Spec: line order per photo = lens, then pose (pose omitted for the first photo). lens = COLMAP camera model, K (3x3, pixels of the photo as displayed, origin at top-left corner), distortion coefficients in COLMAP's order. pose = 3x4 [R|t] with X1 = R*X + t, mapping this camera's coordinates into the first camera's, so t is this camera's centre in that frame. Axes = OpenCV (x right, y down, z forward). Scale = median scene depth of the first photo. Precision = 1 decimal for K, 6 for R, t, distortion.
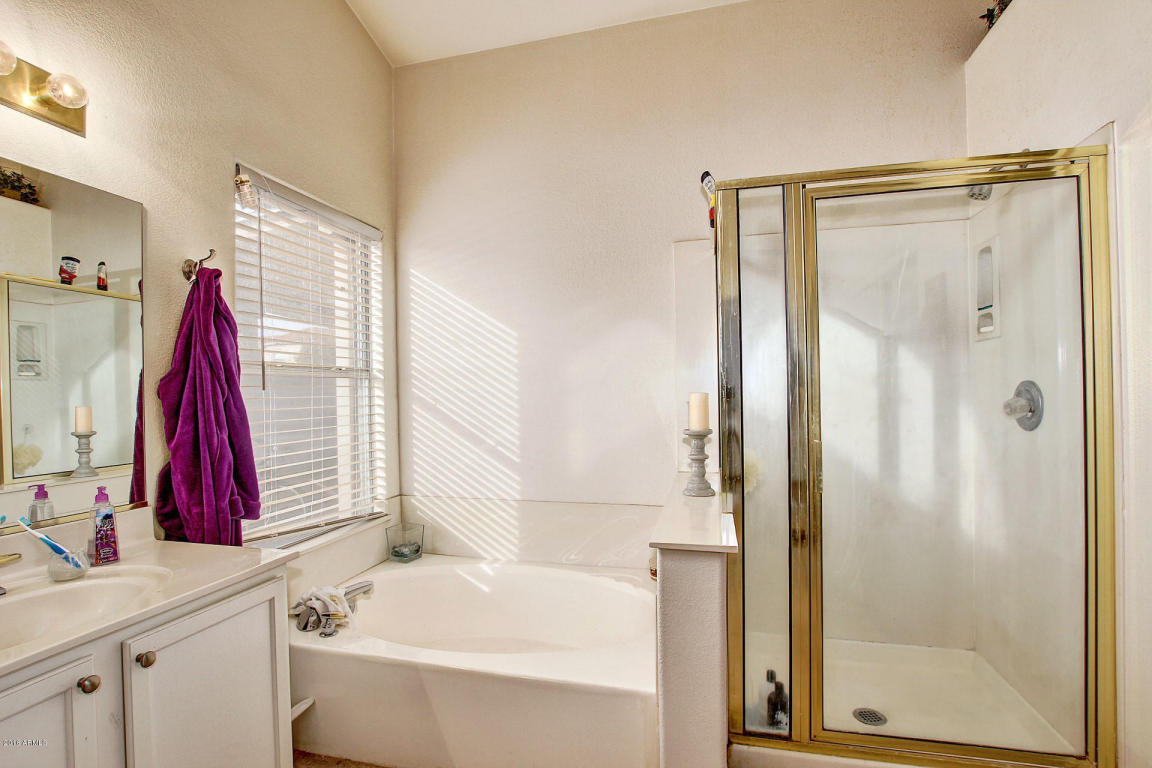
lens RADIAL K [[534.1, 0, 572.8], [0, 534.1, 393.5], [0, 0, 1]] dist [-0.038036, 0.006633]
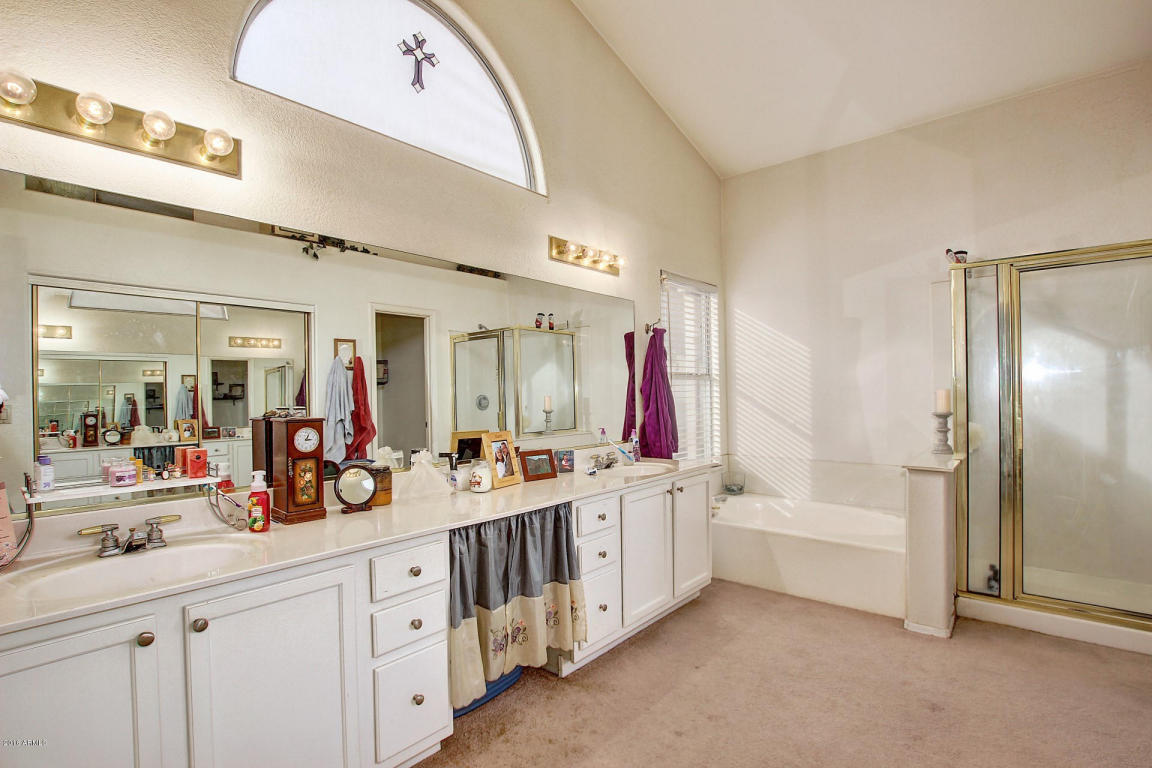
lens RADIAL K [[534.1, 0, 572.8], [0, 534.1, 393.5], [0, 0, 1]] dist [-0.038036, 0.006633]
pose [[0.896659, 0.006009, -0.442682, -0.044267], [-0.002198, 0.999956, 0.009123, -0.000616], [0.442717, -0.007207, 0.896633, -0.642273]]
